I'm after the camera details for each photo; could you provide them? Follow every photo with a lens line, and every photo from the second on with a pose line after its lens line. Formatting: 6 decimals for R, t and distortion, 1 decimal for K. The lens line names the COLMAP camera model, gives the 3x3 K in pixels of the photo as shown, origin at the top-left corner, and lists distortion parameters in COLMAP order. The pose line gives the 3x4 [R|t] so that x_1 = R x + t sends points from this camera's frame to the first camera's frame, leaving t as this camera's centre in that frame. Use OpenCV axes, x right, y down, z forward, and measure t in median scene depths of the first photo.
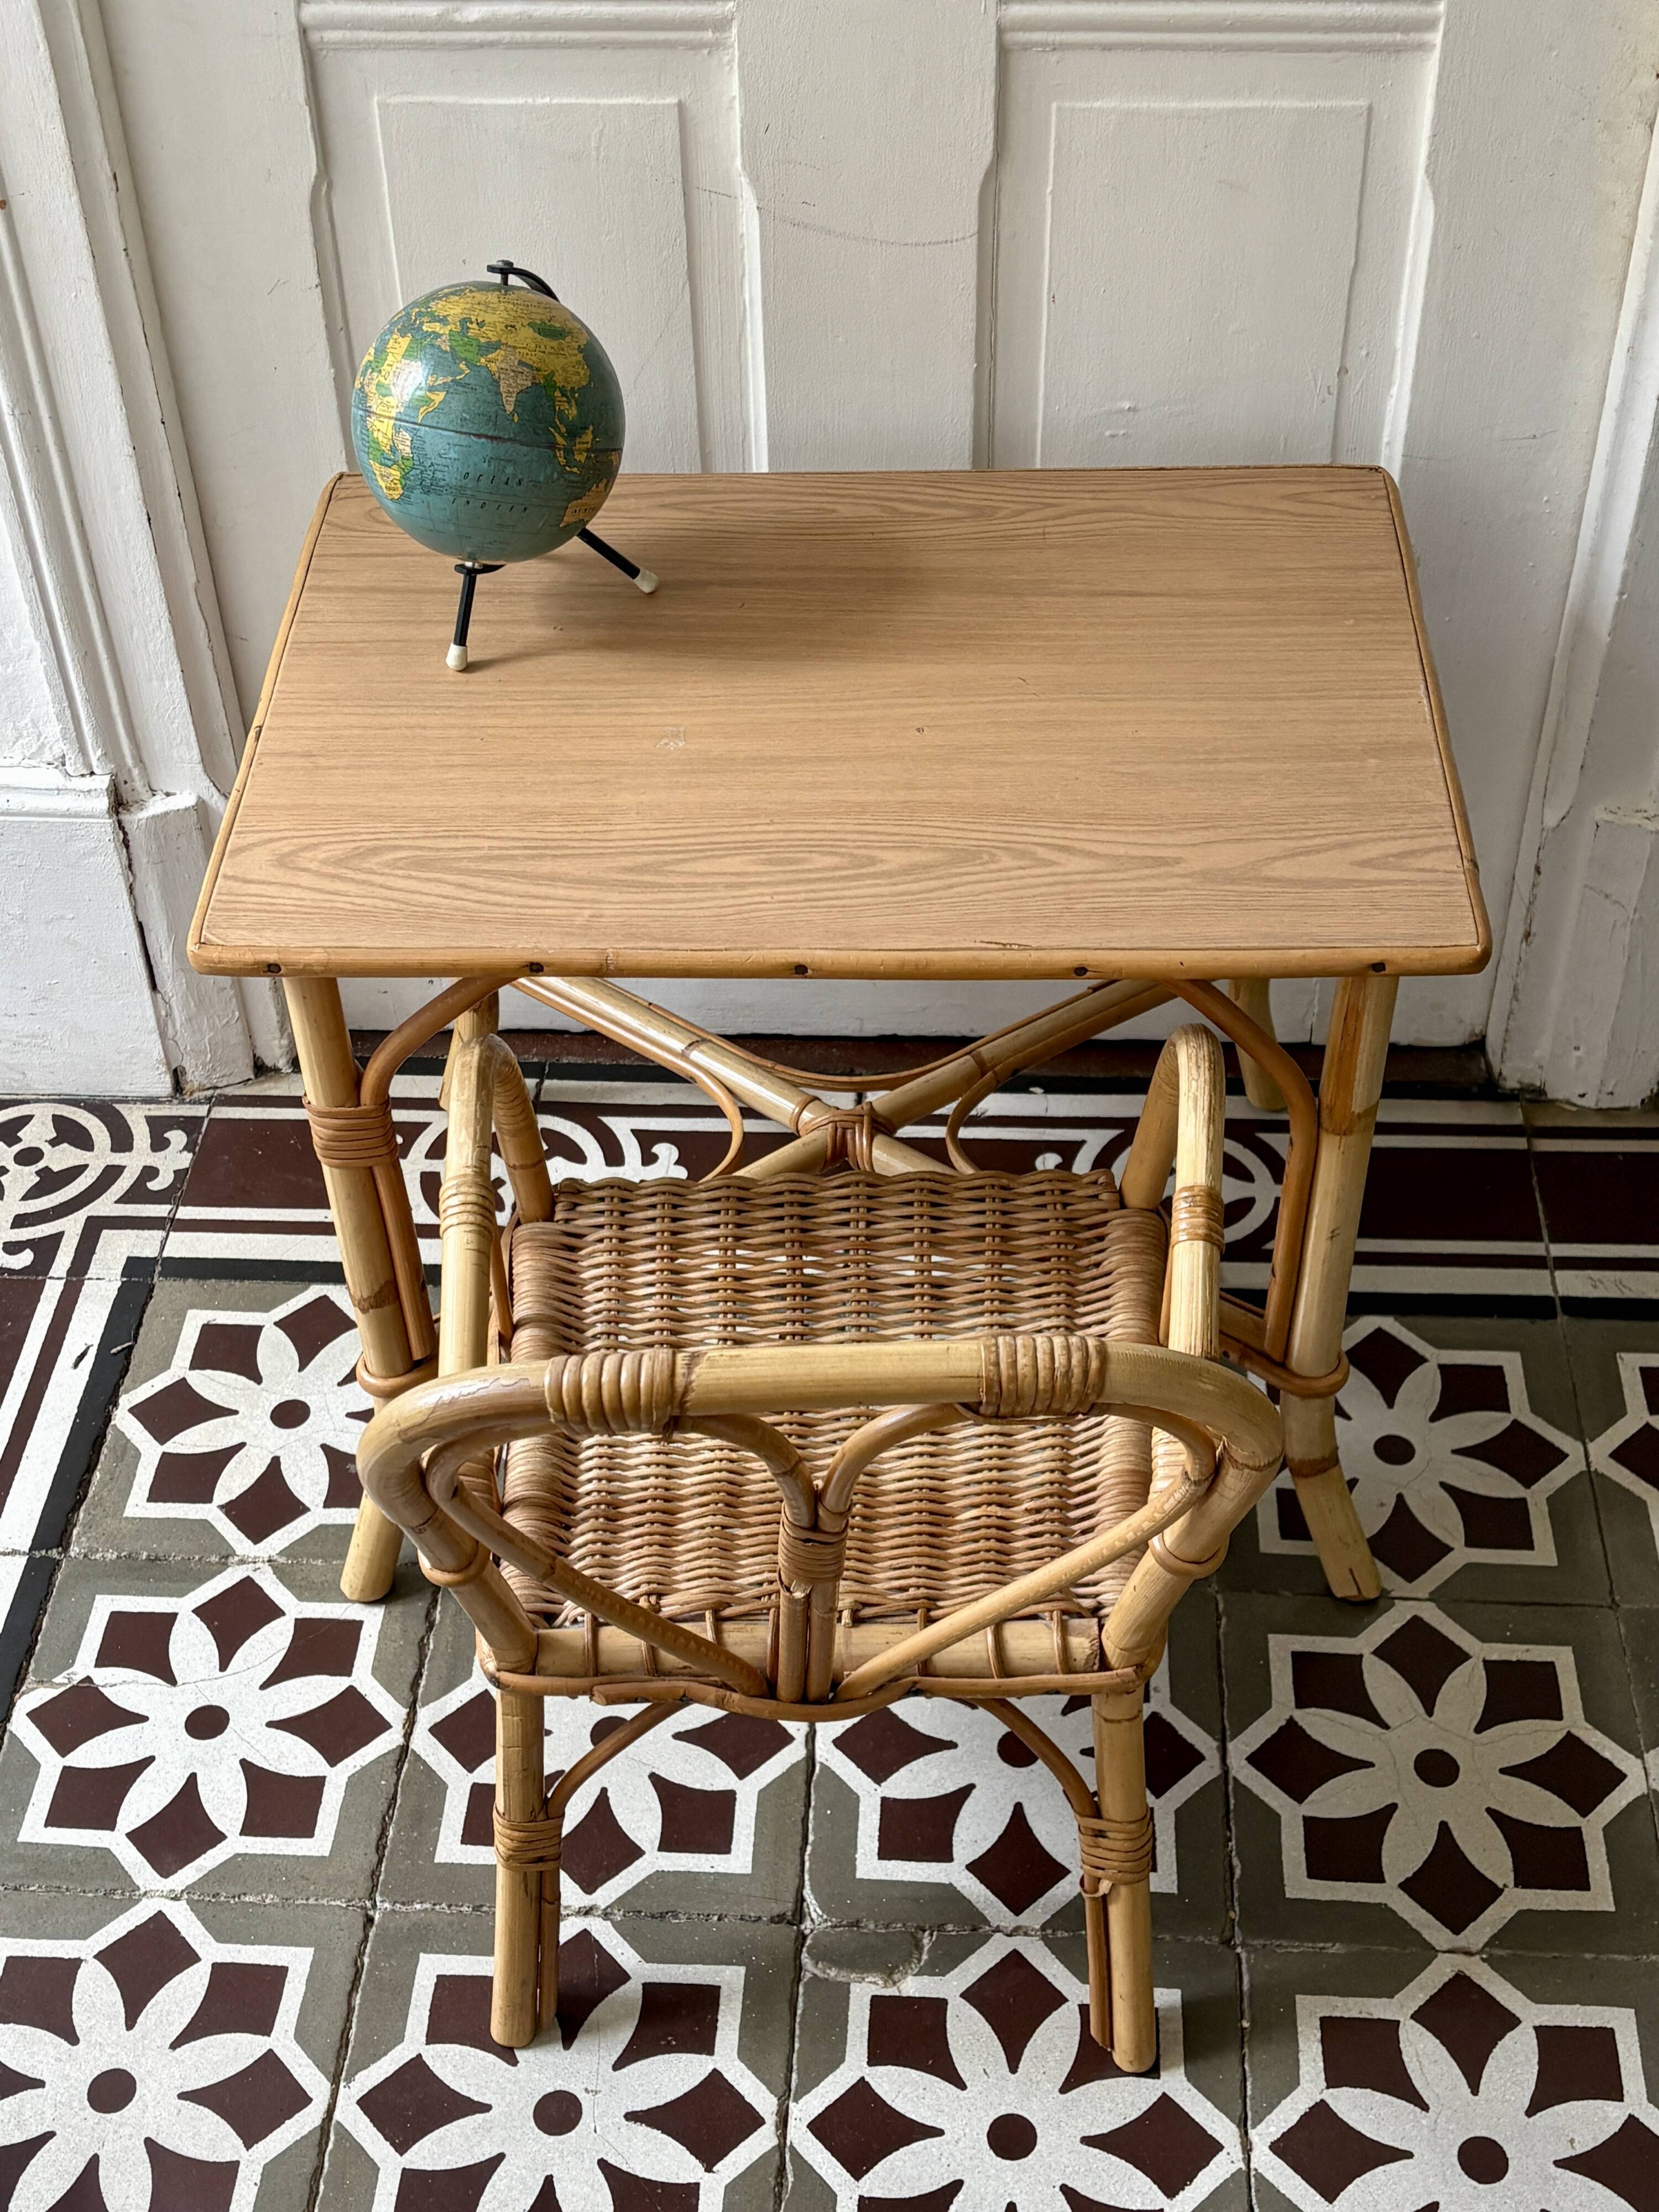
lens RADIAL K [[2796.8, 0, 824.8], [0, 2796.8, 1109.3], [0, 0, 1]] dist [0.036713, 0.000000]
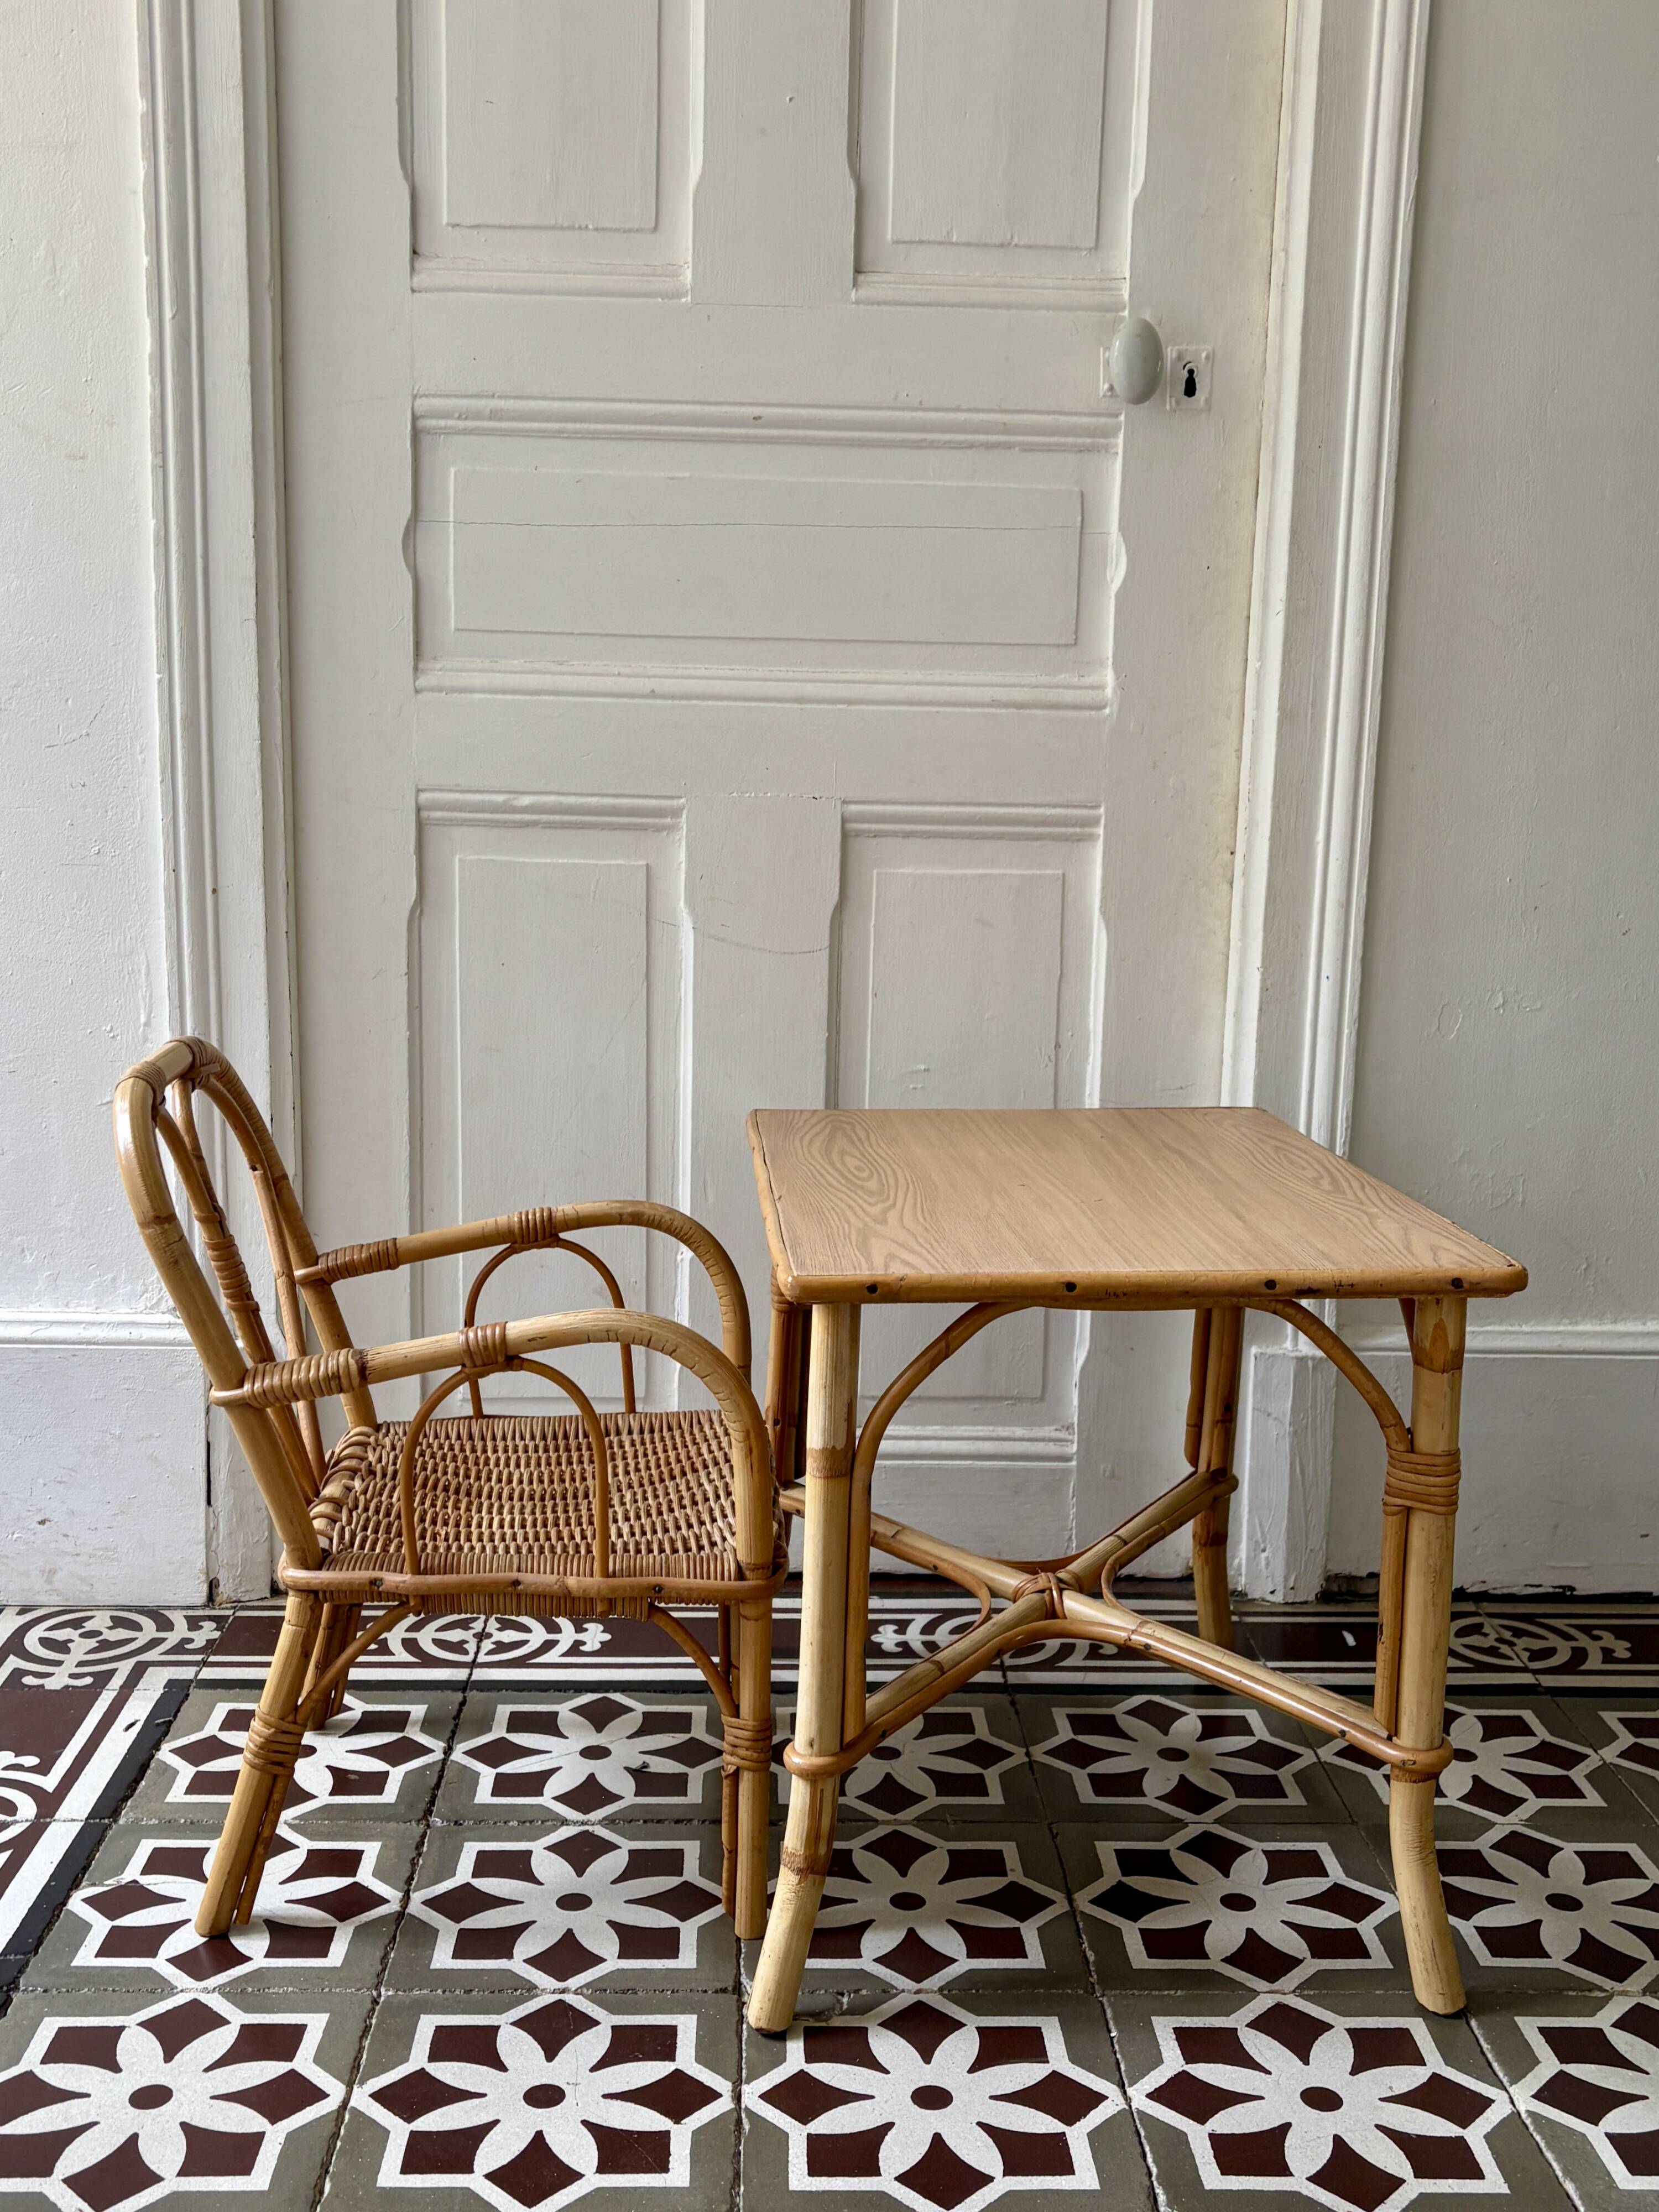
lens RADIAL K [[2219.7, 0, 823.1], [0, 2219.7, 1121.2], [0, 0, 1]] dist [0.006208, 0.000000]
pose [[0.994565, 0.027033, 0.100545, -0.075665], [0.031983, 0.839685, -0.542131, 0.471674], [-0.099081, 0.542401, 0.834257, -0.000369]]
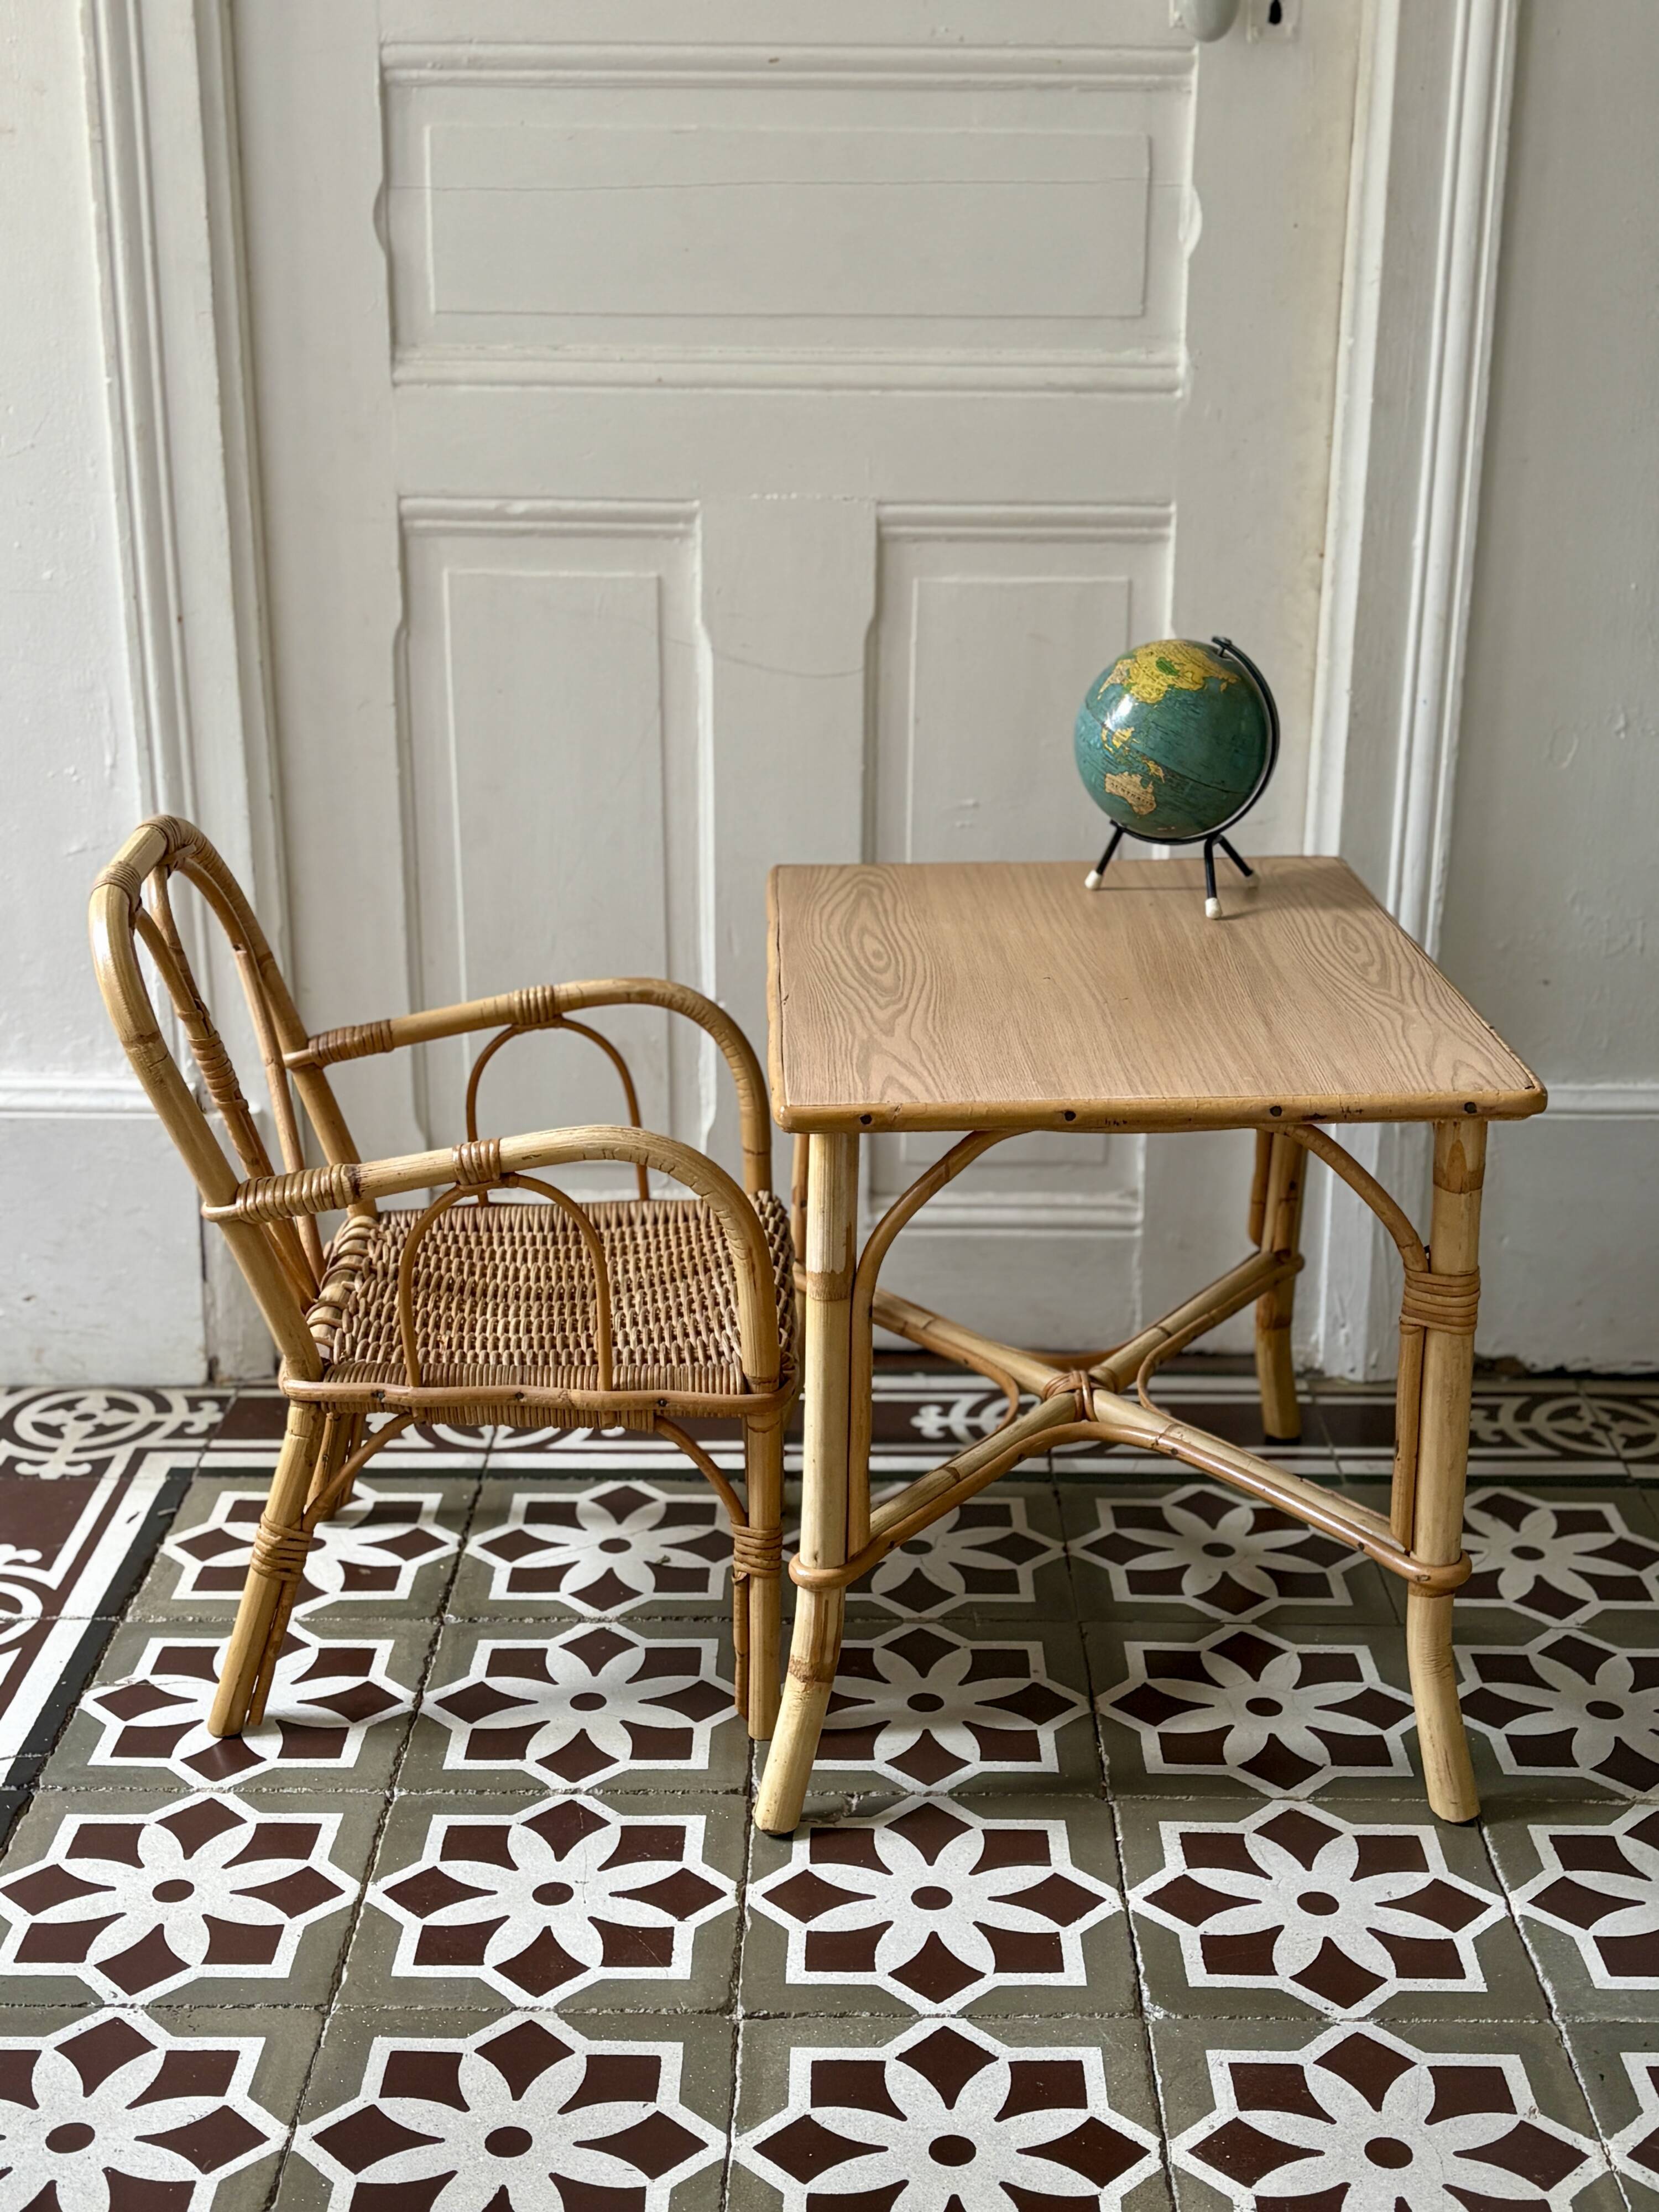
lens RADIAL K [[2796.8, 0, 846.3], [0, 2796.8, 1115.5], [0, 0, 1]] dist [0.036713, 0.000000]
pose [[0.997899, 0.009165, 0.064137, -0.045311], [0.017882, 0.912532, -0.408614, 0.493583], [-0.062272, 0.408902, 0.910451, -0.209527]]
